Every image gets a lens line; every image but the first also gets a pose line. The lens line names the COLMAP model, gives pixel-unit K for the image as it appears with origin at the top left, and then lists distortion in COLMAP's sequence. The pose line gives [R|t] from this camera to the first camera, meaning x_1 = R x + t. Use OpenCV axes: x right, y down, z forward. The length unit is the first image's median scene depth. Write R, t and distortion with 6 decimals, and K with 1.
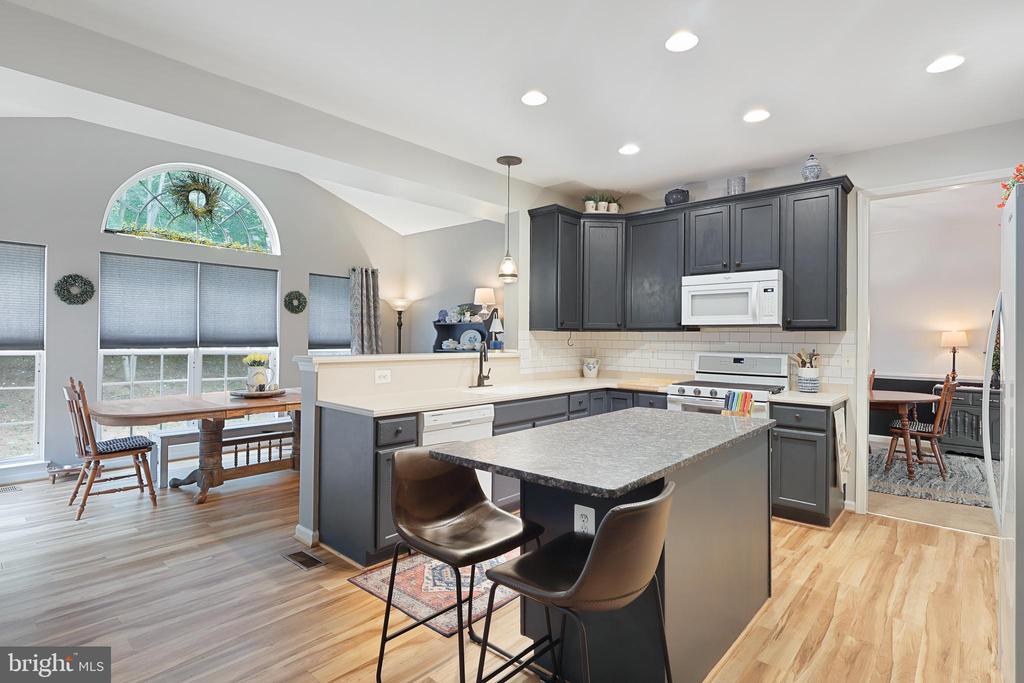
lens RADIAL K [[513.4, 0, 519.8], [0, 513.4, 335.8], [0, 0, 1]] dist [0.001625, -0.000375]
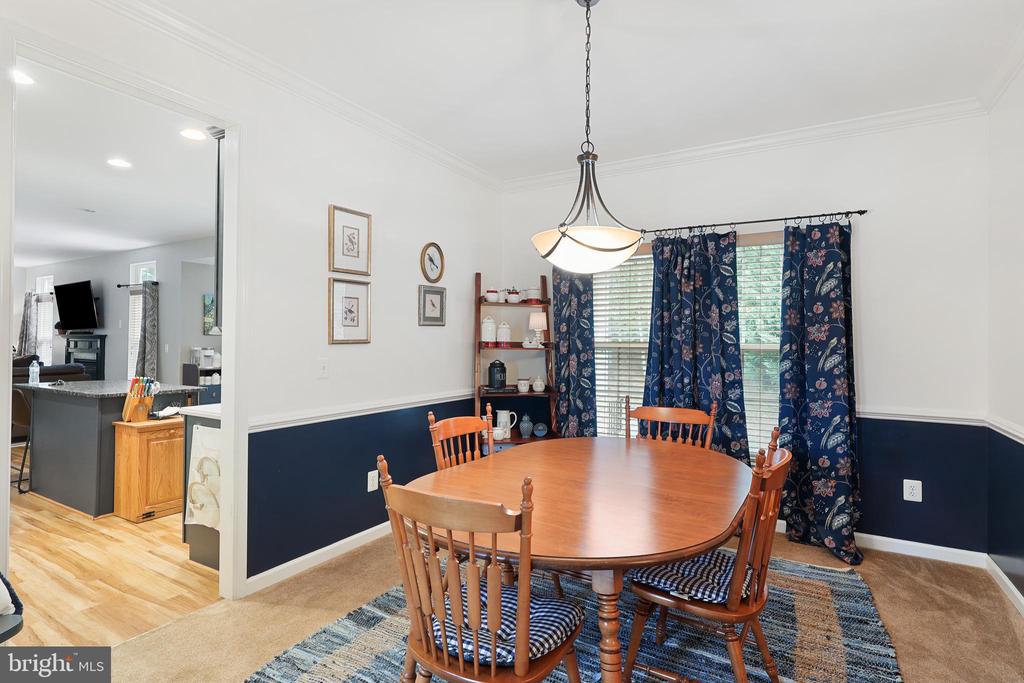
lens RADIAL K [[513.4, 0, 511.5], [0, 513.4, 337.7], [0, 0, 1]] dist [0.001625, -0.000375]
pose [[0.187973, -0.013415, -0.982083, 1.419455], [-0.002802, 0.999895, -0.014194, 0.015963], [0.982170, 0.005420, 0.187915, 1.251670]]
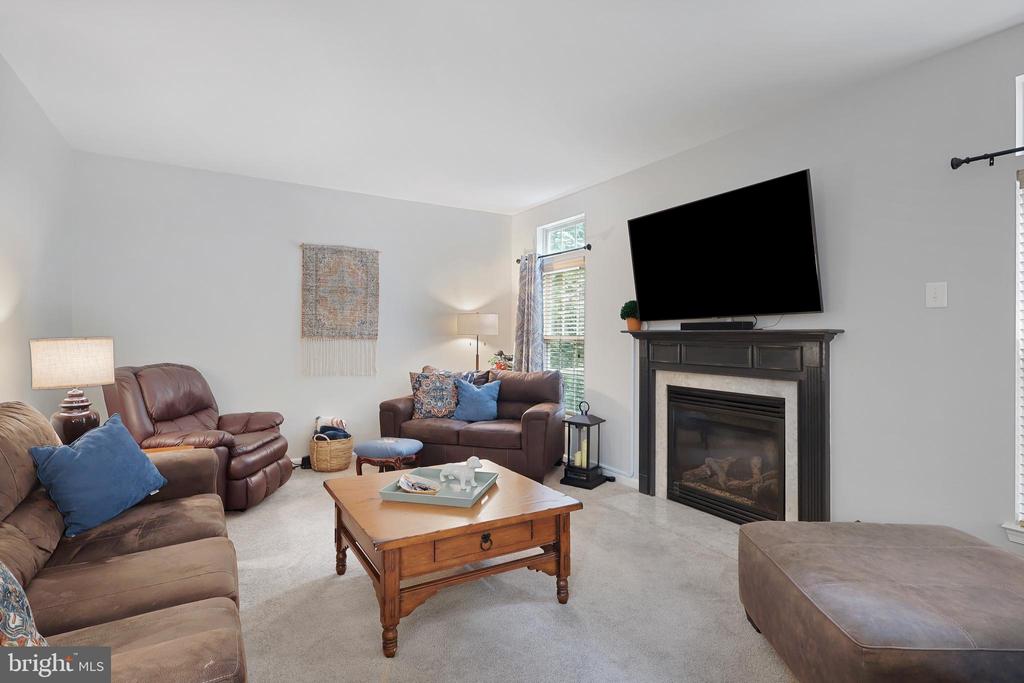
lens RADIAL K [[513.4, 0, 510.9], [0, 513.4, 339.6], [0, 0, 1]] dist [0.001625, -0.000375]
pose [[-0.300926, -0.002926, -0.953643, -0.277255], [-0.006827, 0.999976, -0.000914, -0.006304], [0.953623, 0.006236, -0.300939, -0.326181]]
